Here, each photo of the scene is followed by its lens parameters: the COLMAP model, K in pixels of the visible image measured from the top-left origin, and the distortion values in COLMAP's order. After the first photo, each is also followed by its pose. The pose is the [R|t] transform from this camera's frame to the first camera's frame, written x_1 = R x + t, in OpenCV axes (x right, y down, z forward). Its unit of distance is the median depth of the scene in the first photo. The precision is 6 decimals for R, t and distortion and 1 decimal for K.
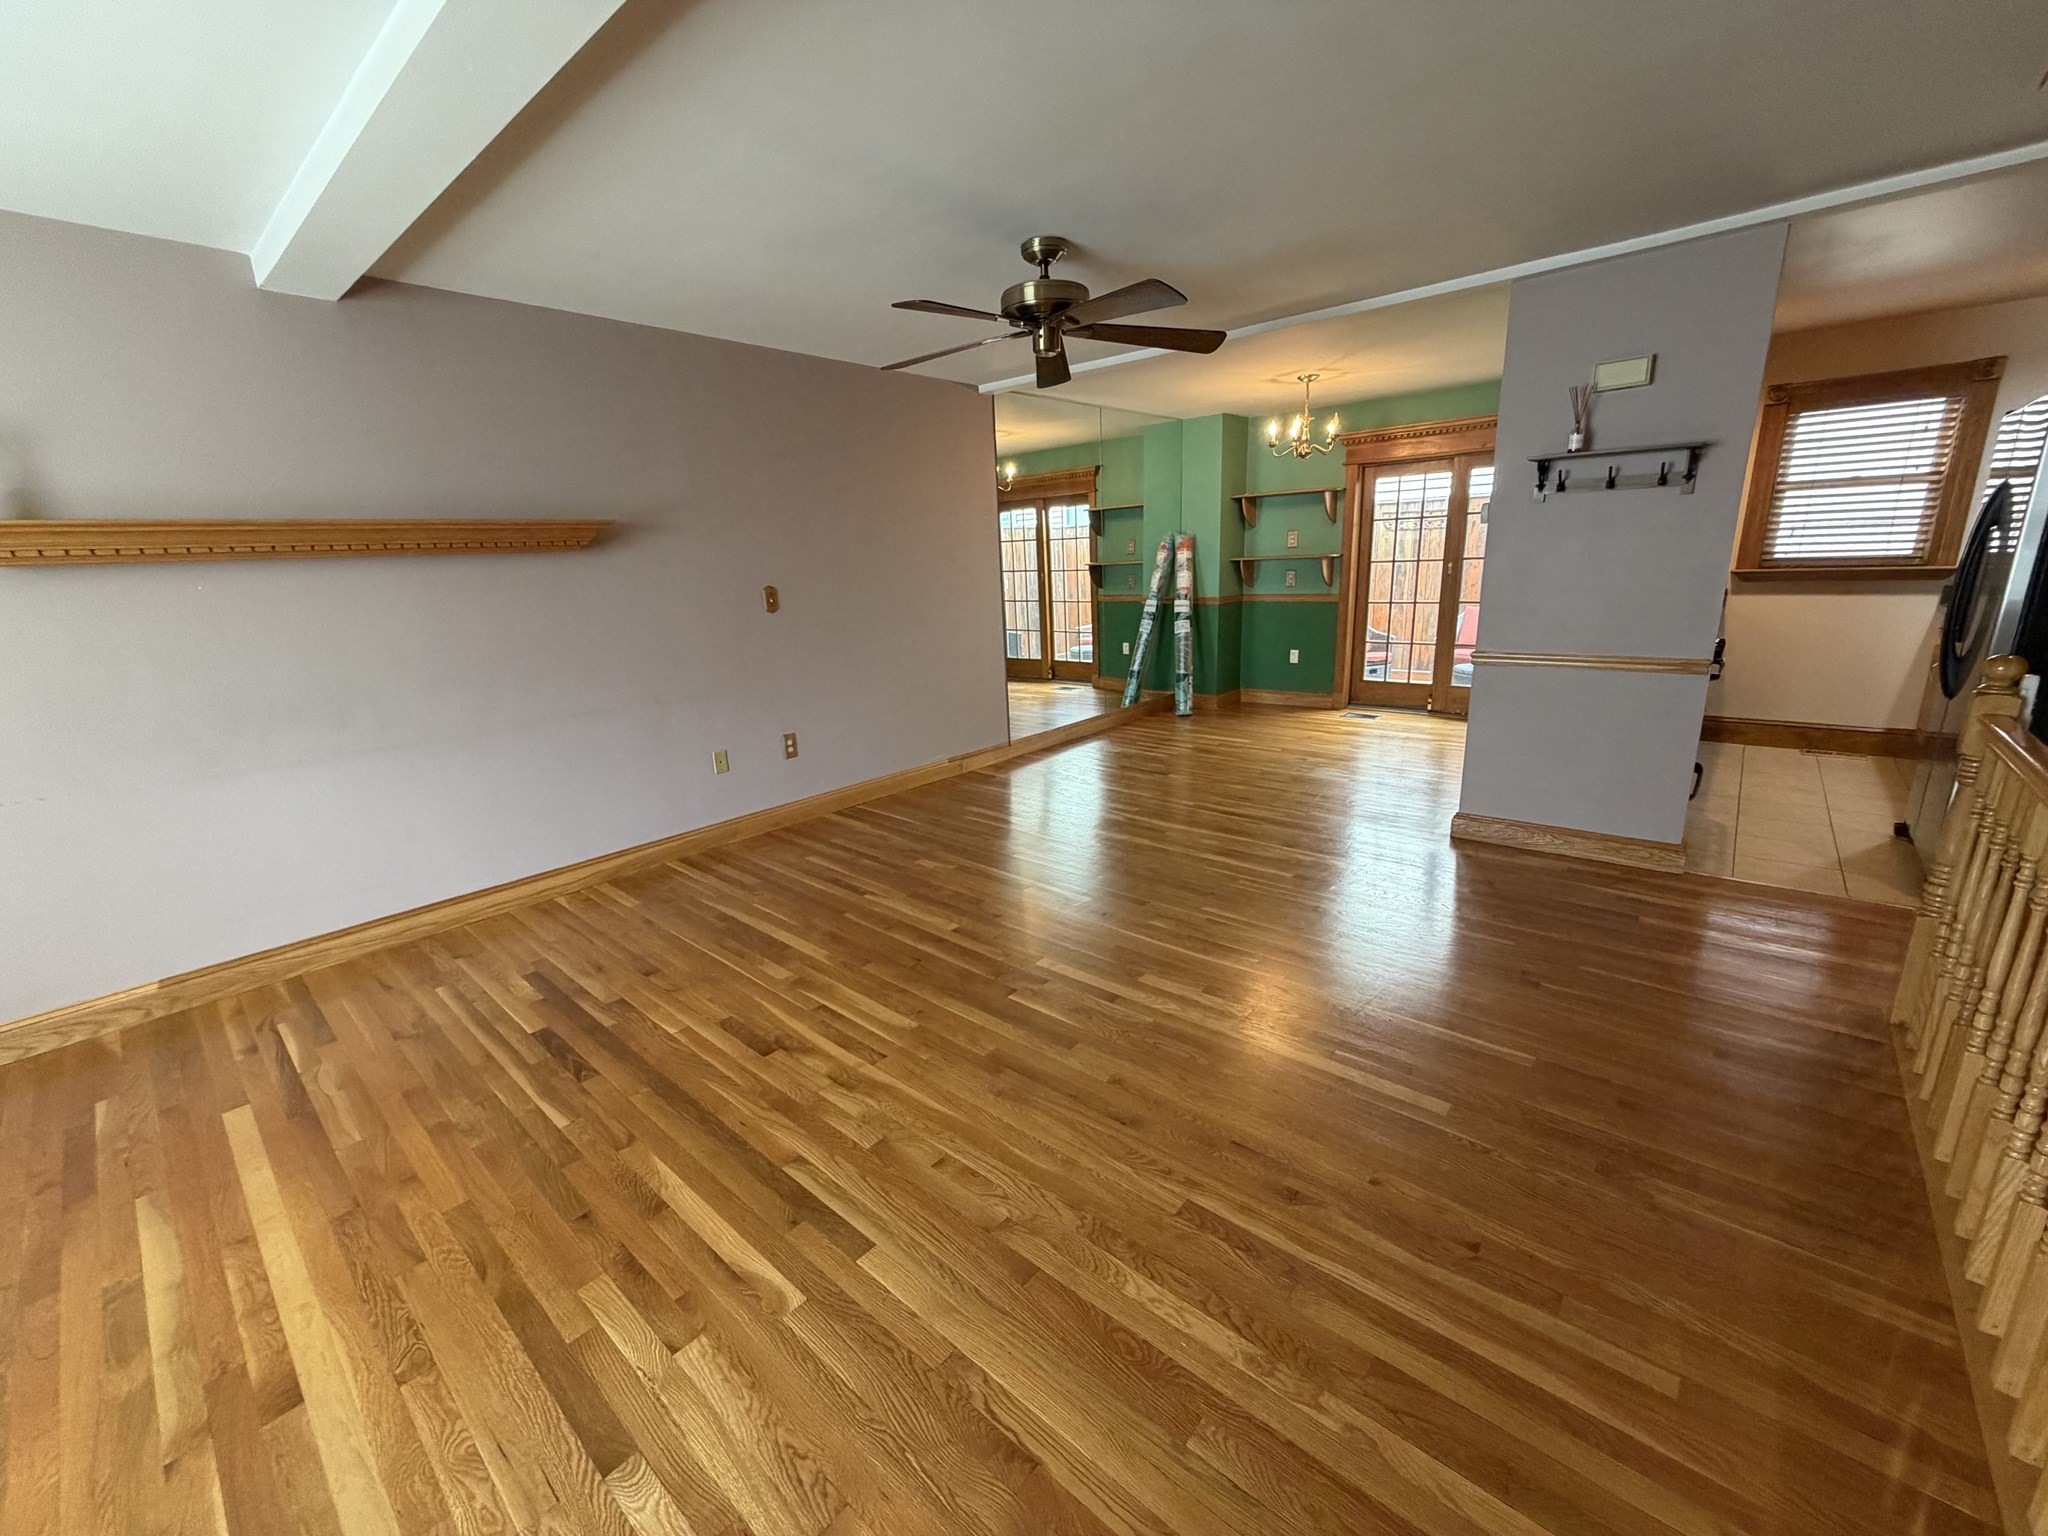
lens RADIAL K [[816.5, 0, 1019.9], [0, 816.5, 772.2], [0, 0, 1]] dist [0.000160, 0.000025]
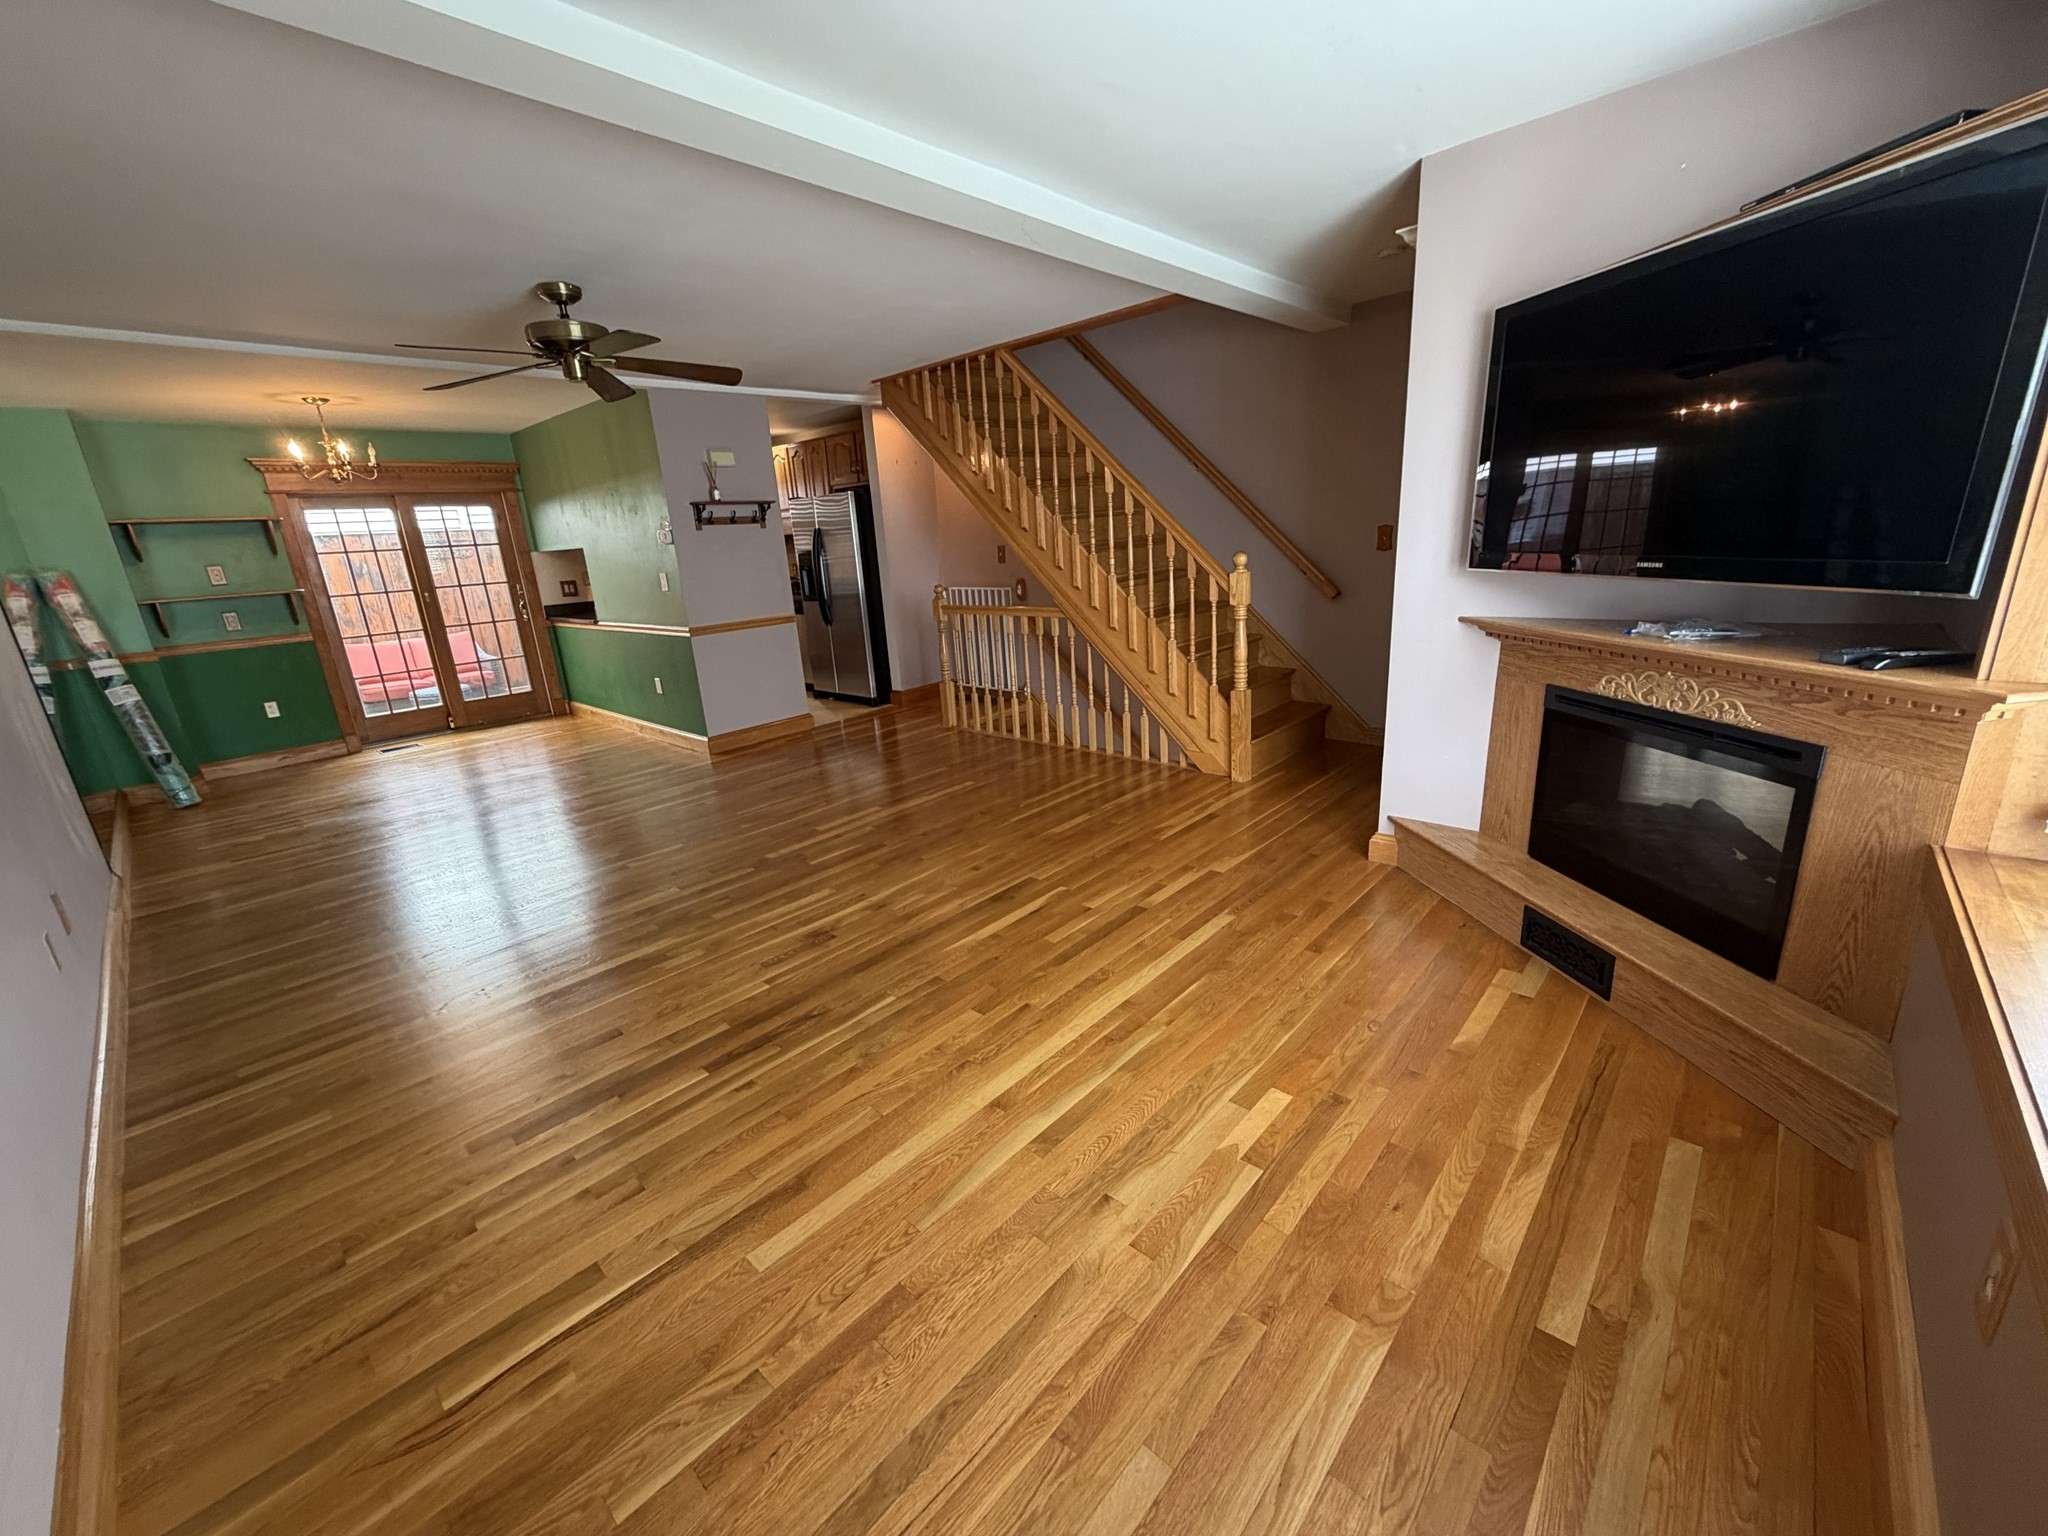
lens RADIAL K [[810.6, 0, 1024.0], [0, 810.6, 768.0], [0, 0, 1]] dist [0.001933, 0.000136]
pose [[0.028535, -0.241659, 0.969942, -1.007351], [0.315542, 0.922900, 0.220655, -0.048917], [-0.948482, 0.299761, 0.102588, 0.369712]]
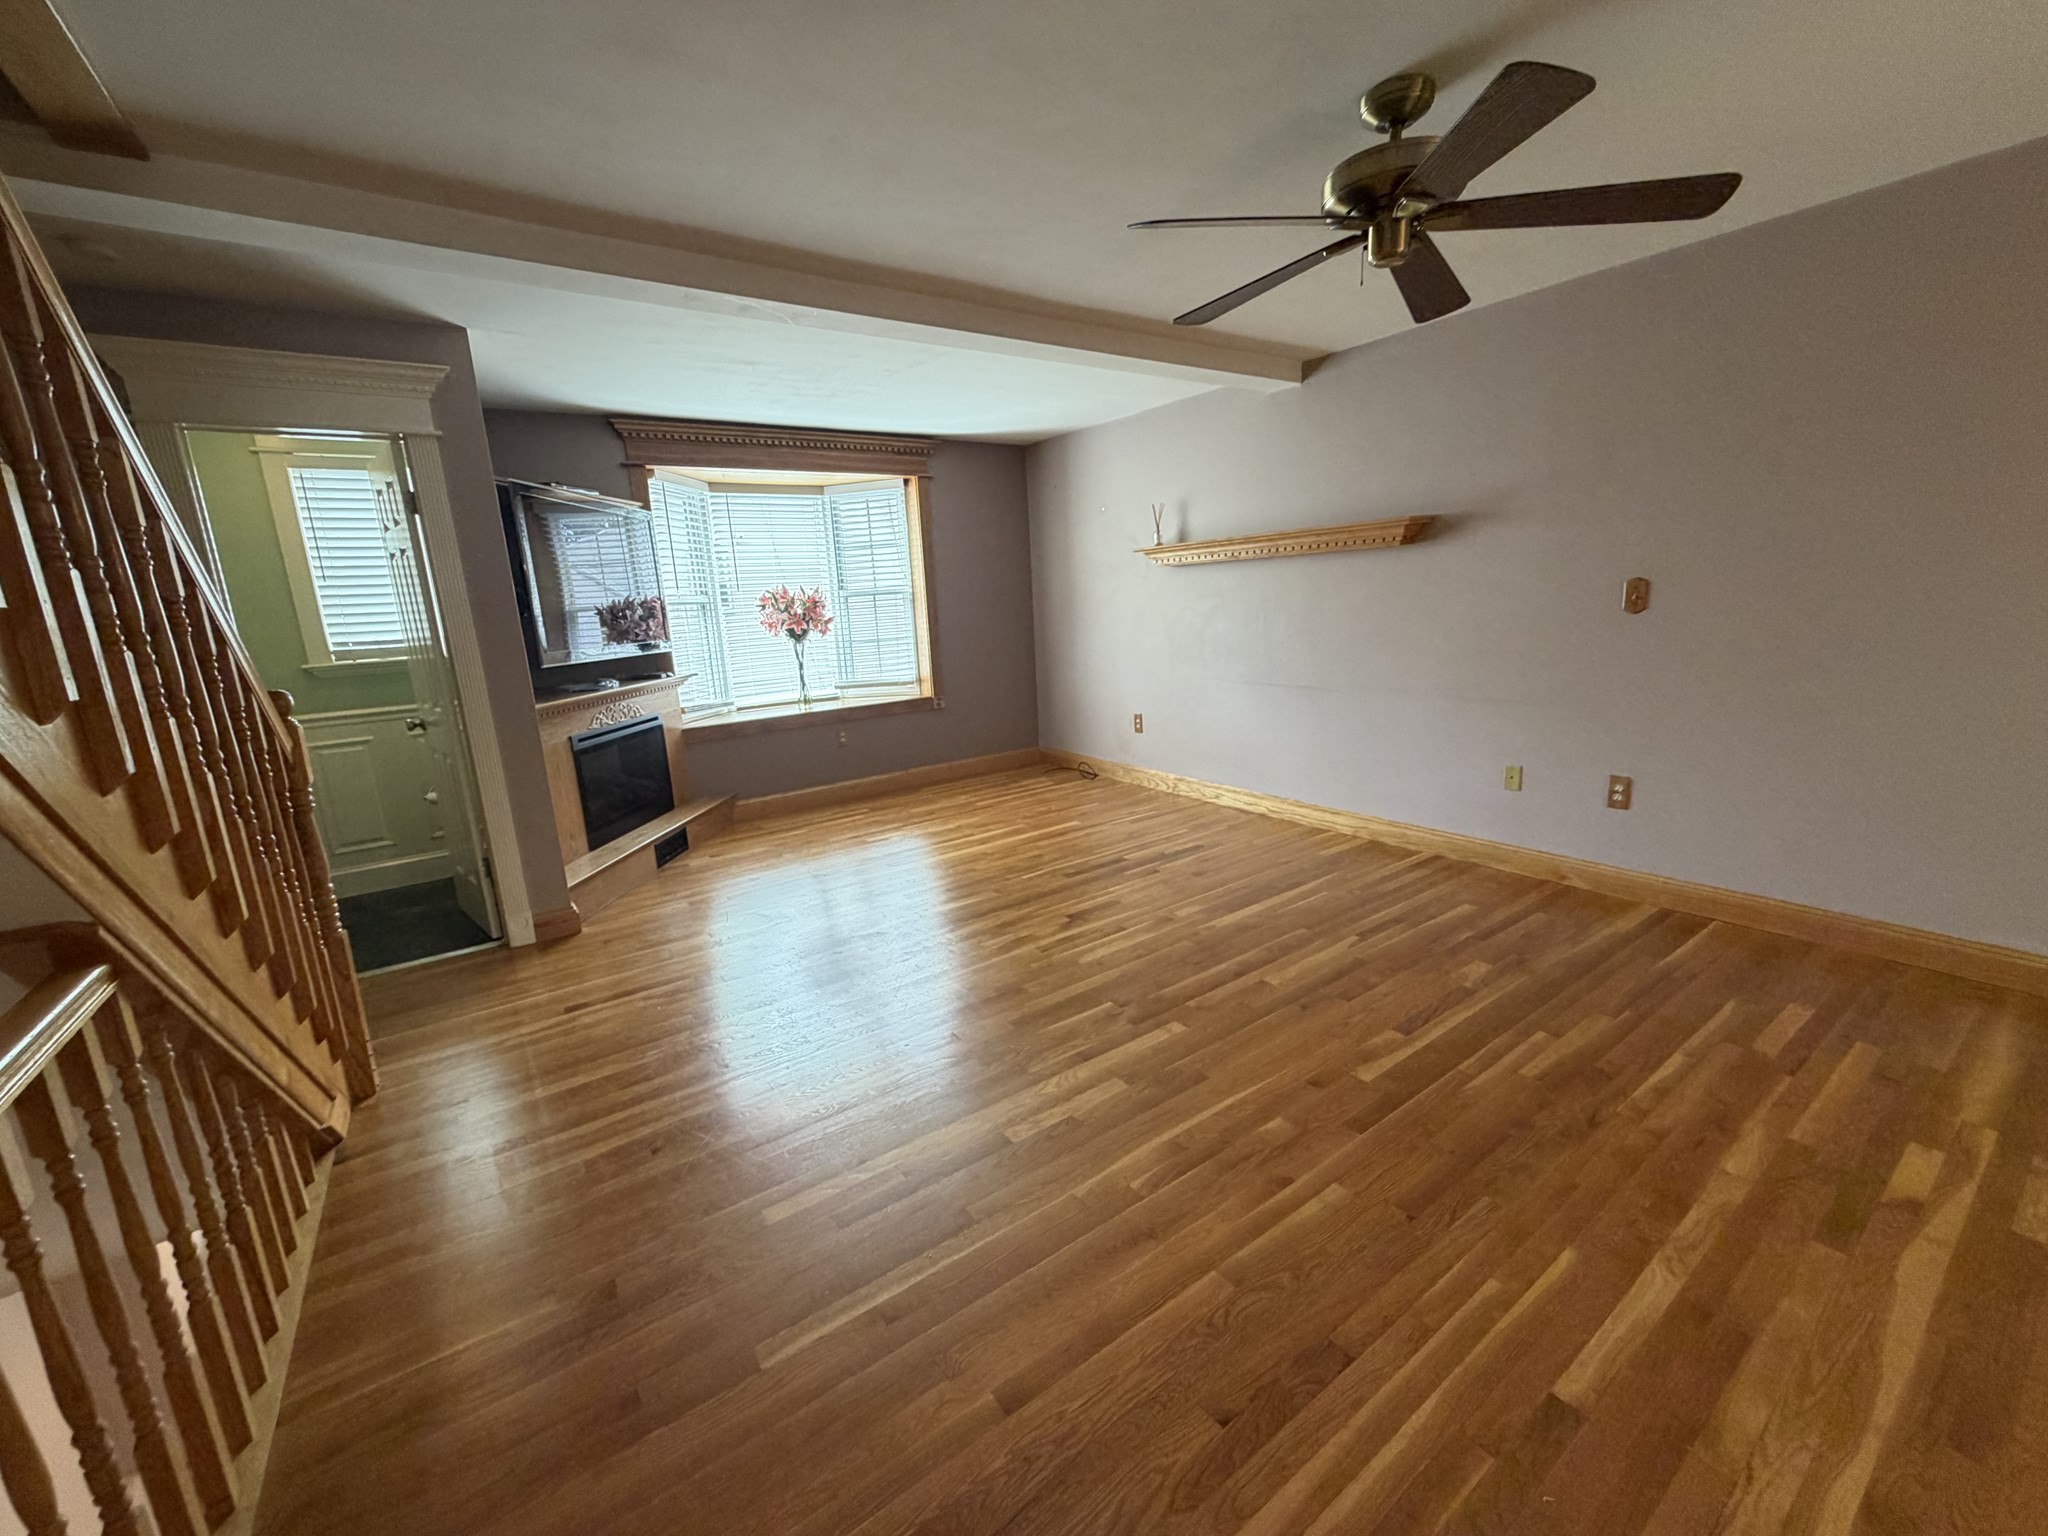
lens RADIAL K [[816.5, 0, 1019.9], [0, 816.5, 772.2], [0, 0, 1]] dist [0.000160, 0.000025]
pose [[-0.237121, 0.256414, -0.937030, 0.704019], [-0.191158, 0.933367, 0.303785, -0.222528], [0.952488, 0.251154, -0.172305, 0.778450]]
